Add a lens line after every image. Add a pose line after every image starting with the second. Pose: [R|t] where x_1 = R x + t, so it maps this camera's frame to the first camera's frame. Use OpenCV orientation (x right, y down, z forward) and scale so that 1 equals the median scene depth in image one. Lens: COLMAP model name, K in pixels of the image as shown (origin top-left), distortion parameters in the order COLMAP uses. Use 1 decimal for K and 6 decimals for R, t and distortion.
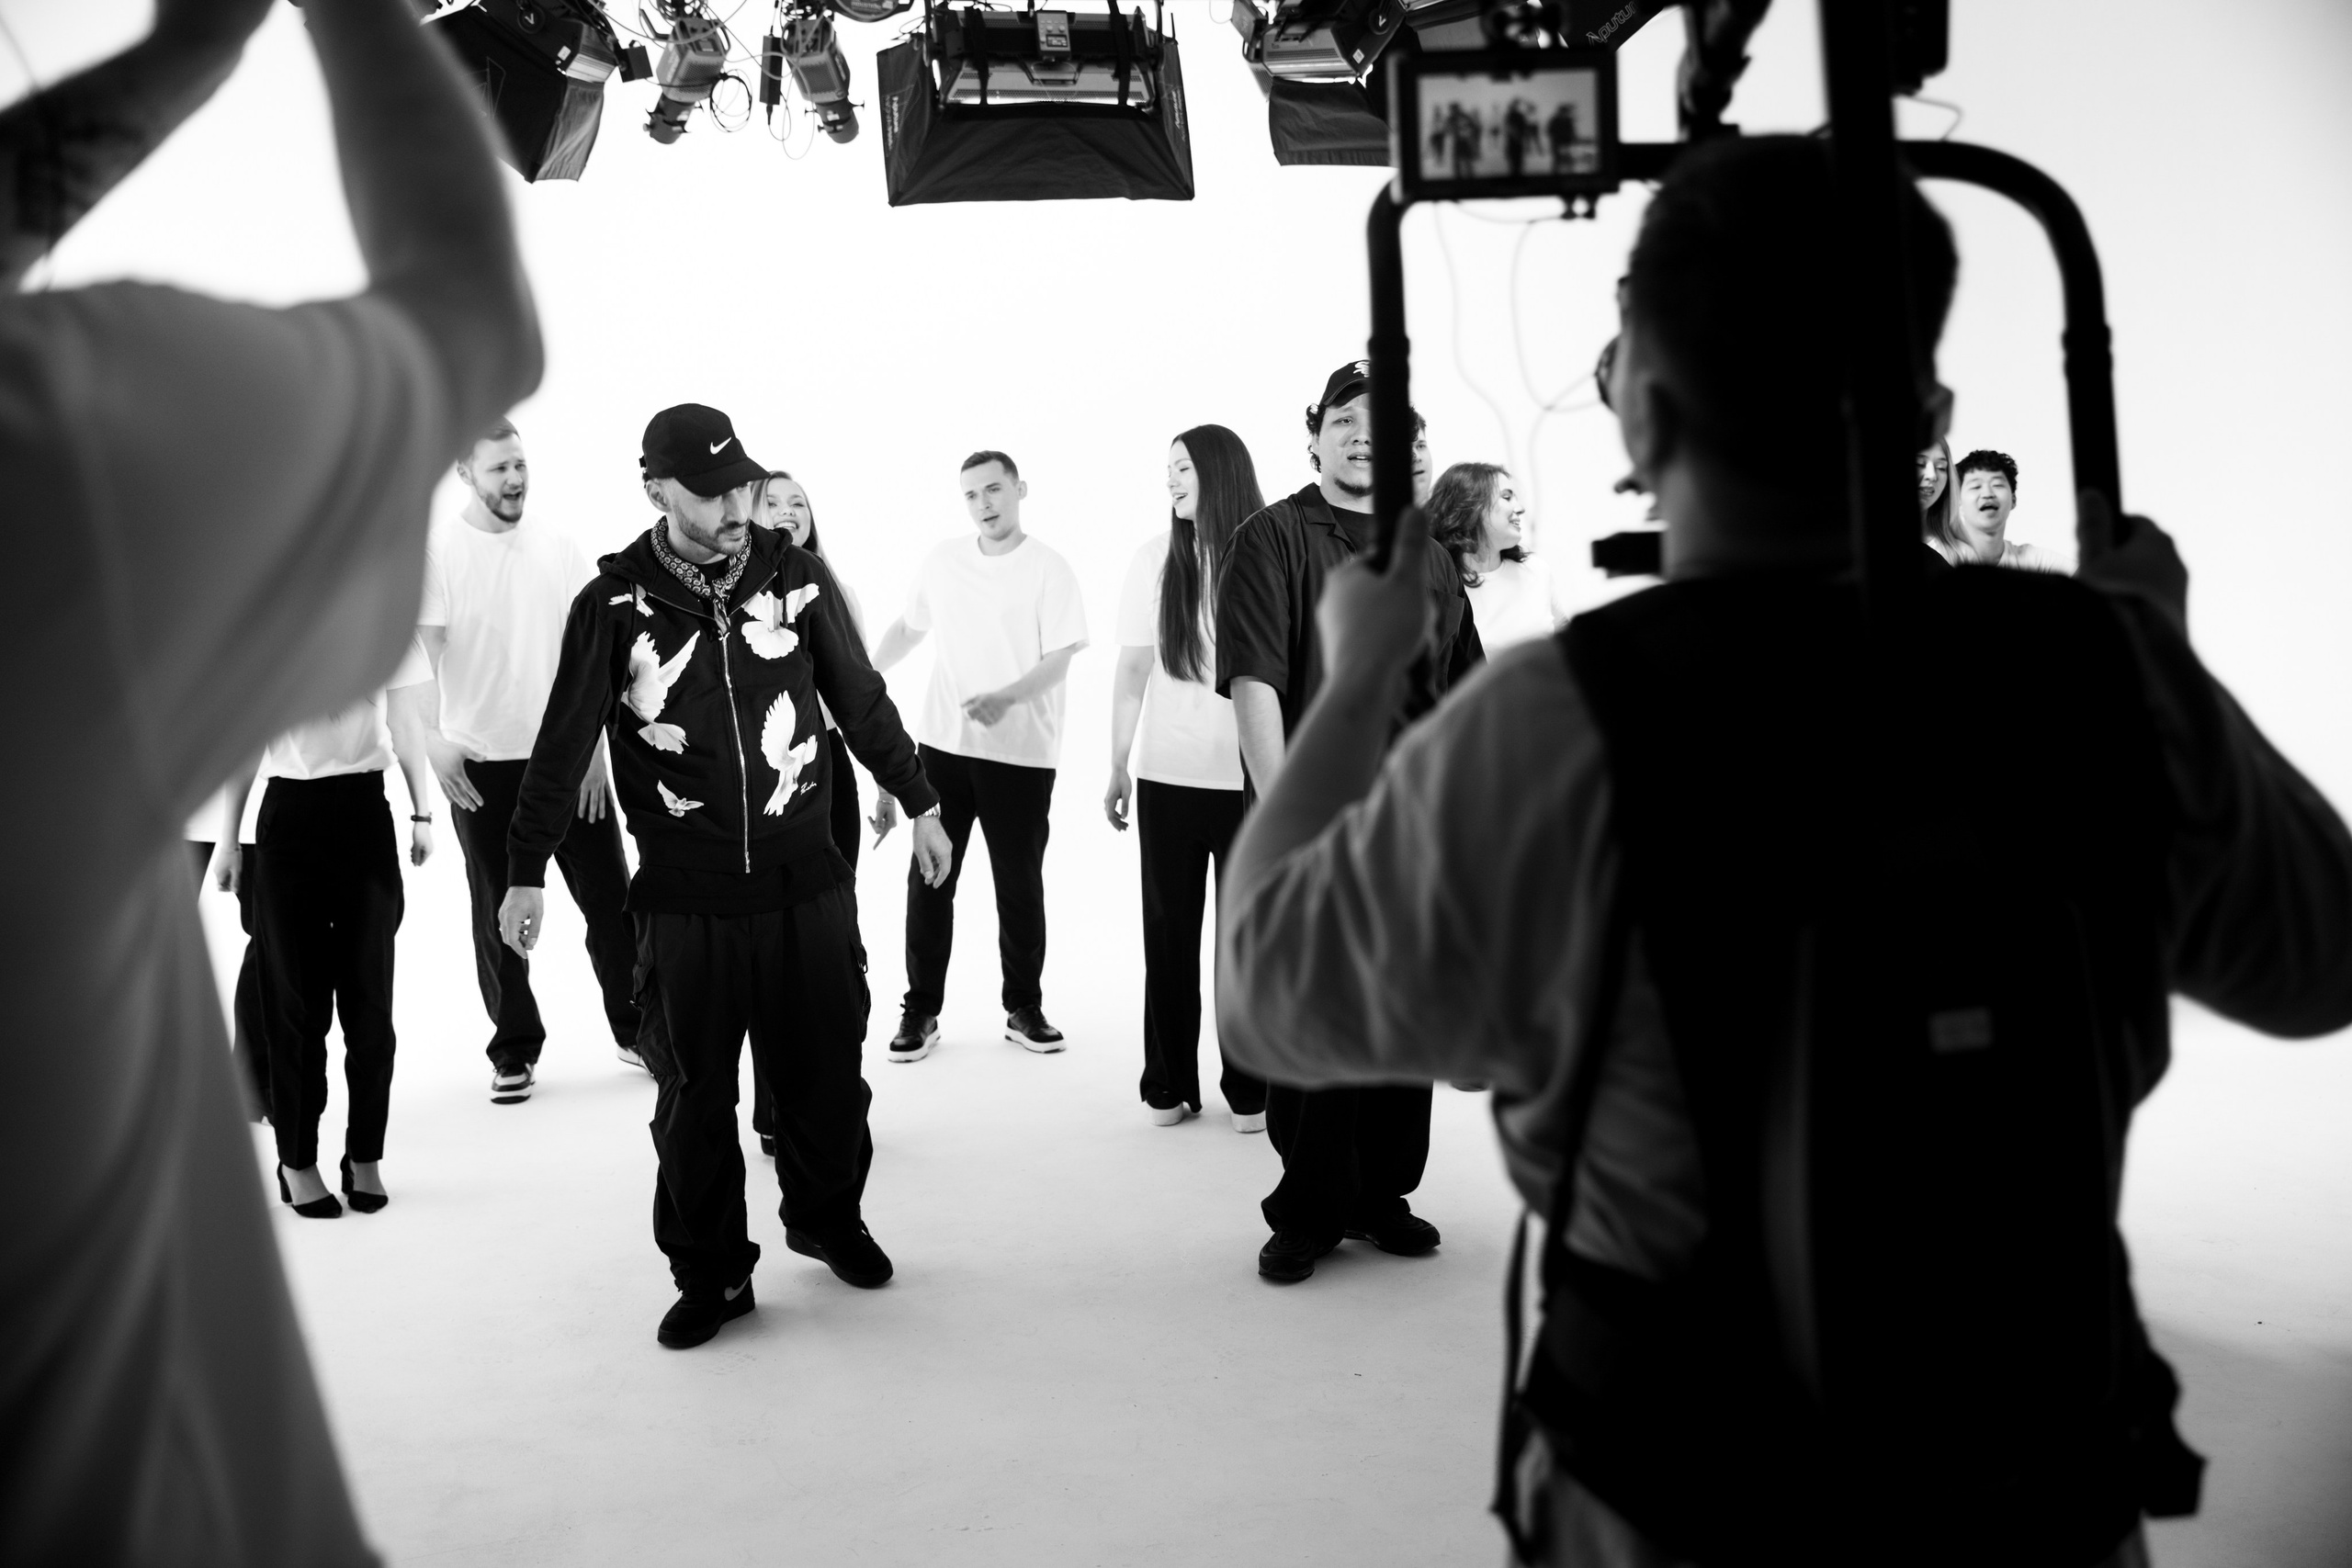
lens RADIAL K [[2364.3, 0, 1166.8], [0, 2364.3, 792.1], [0, 0, 1]] dist [-0.008743, 0.028353]
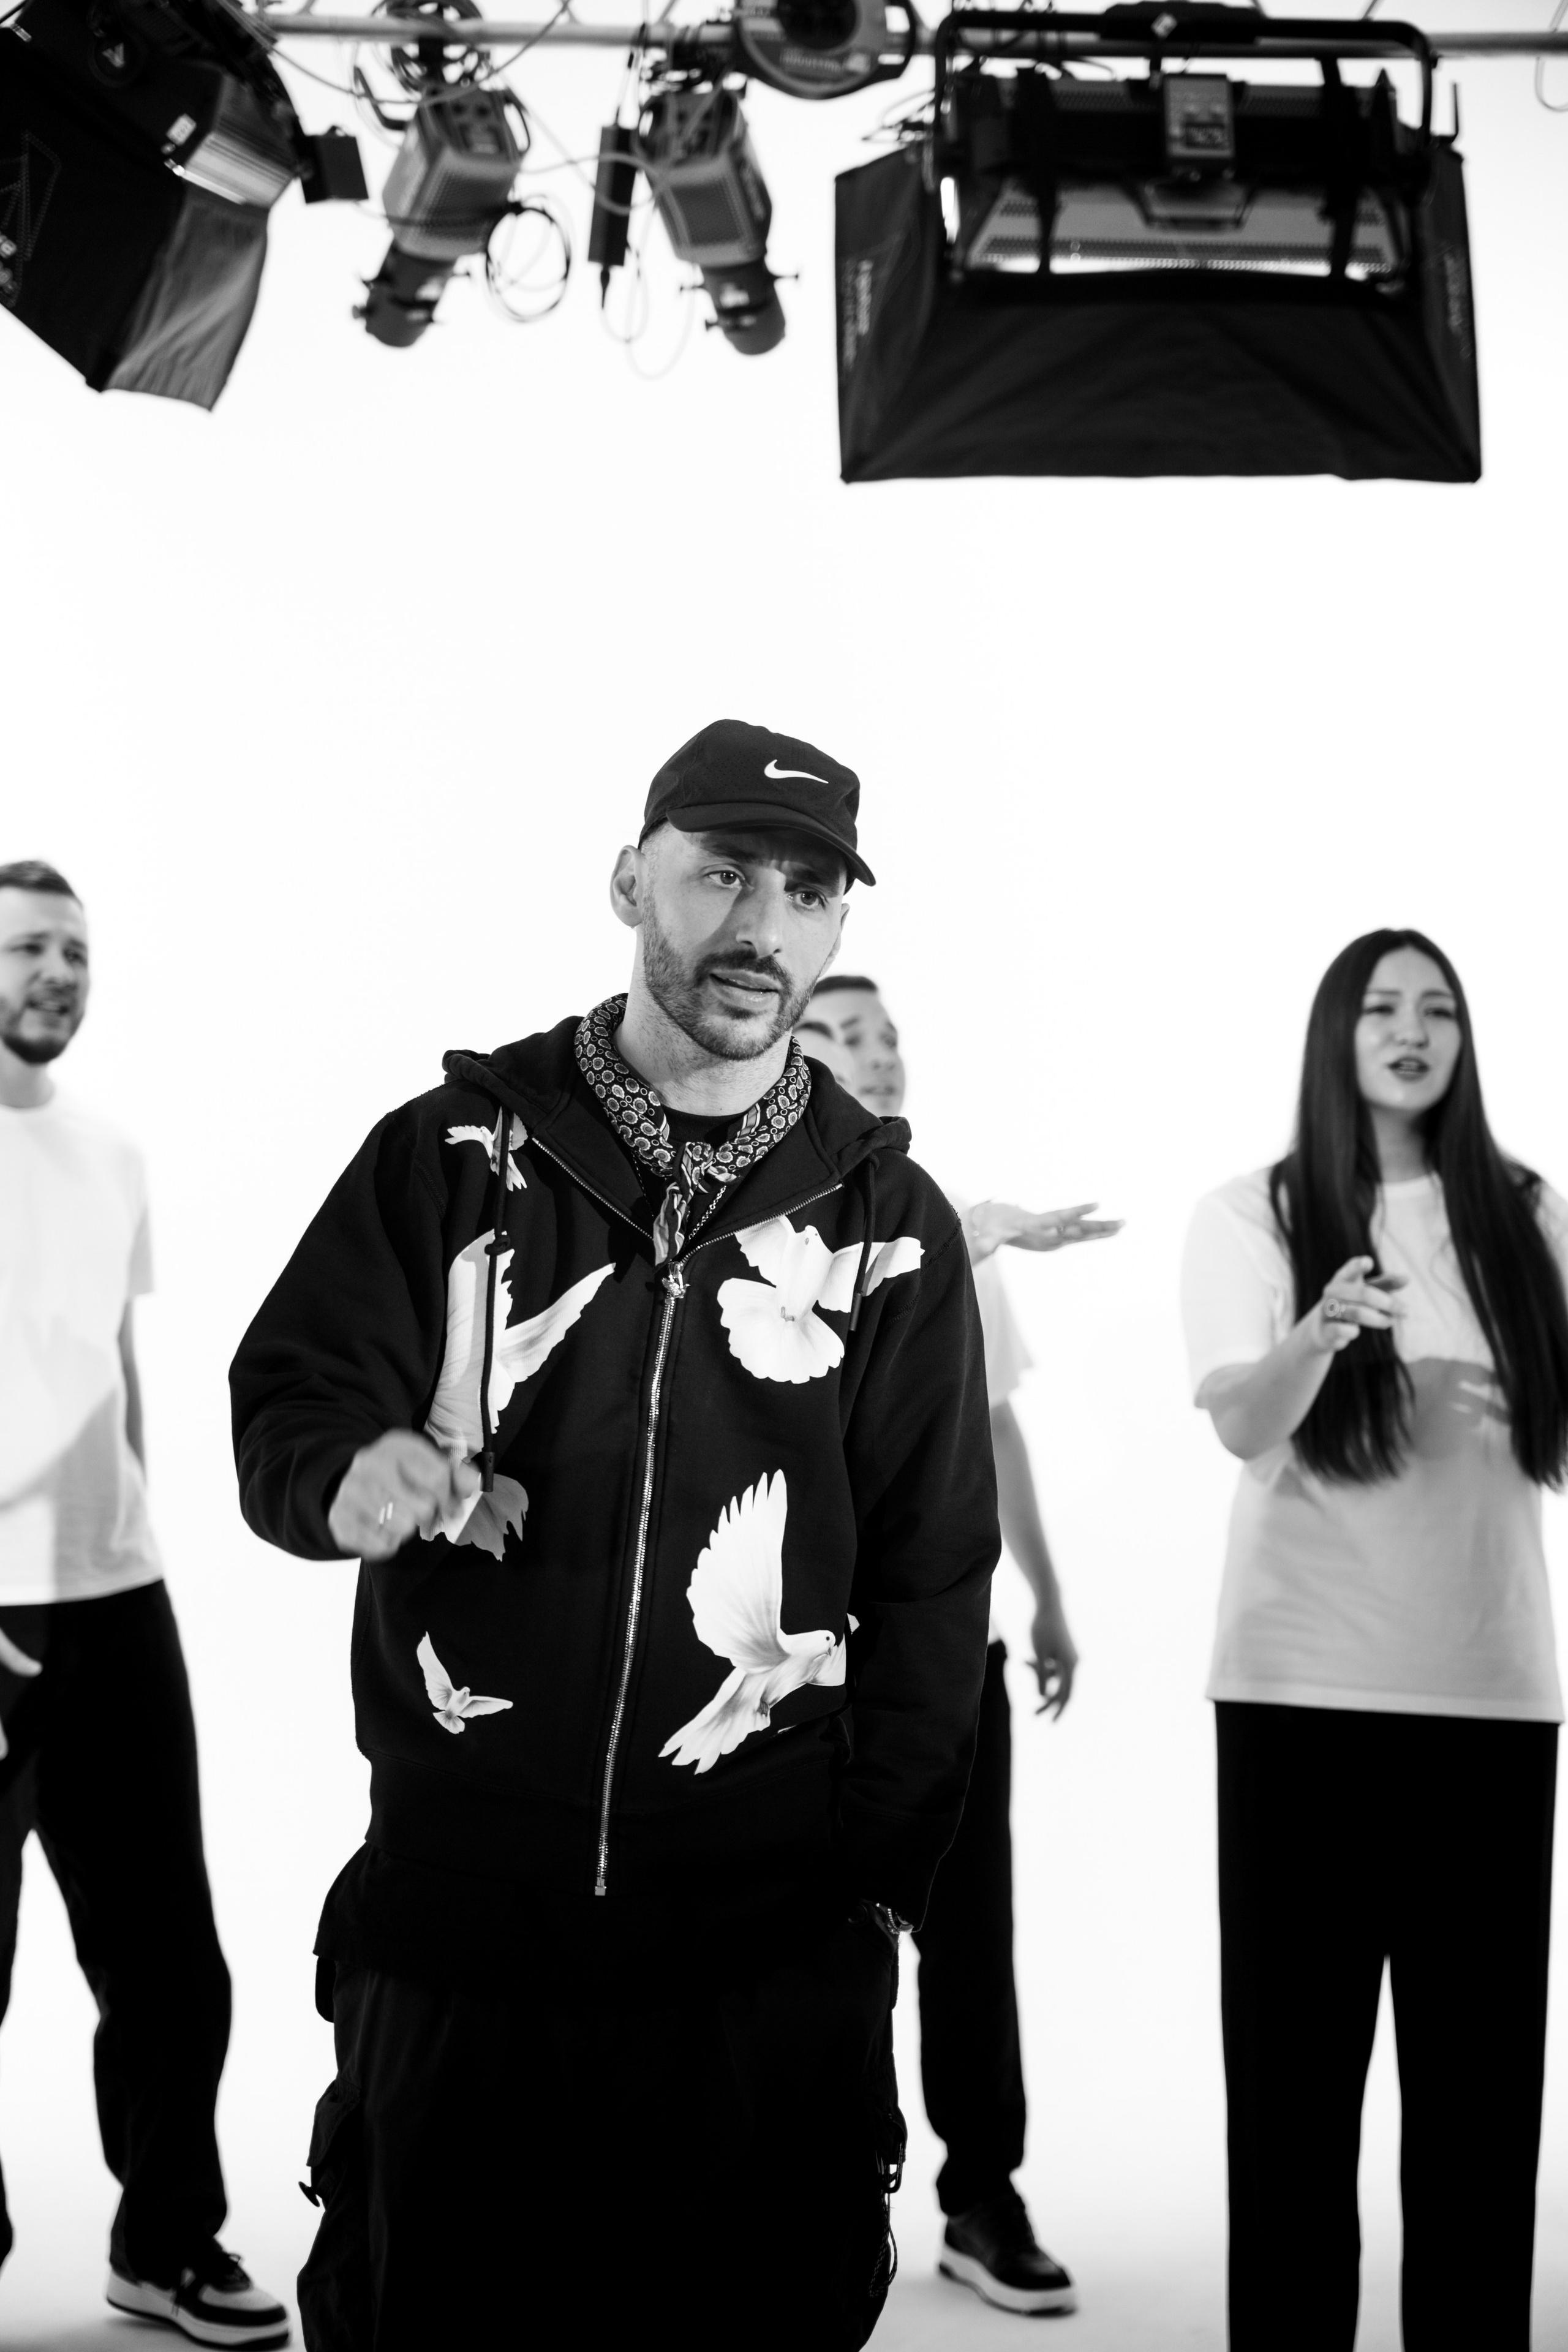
lens RADIAL K [[4438.7, 0, 778.5], [0, 4438.7, 1181.9], [0, 0, 1]] dist [0.287158, 0.288285]
pose [[0.989232, 0.040968, -0.140506, 0.005068], [-0.058189, 0.990978, -0.120735, 0.005513], [0.134292, 0.127610, 0.982691, 0.118932]]
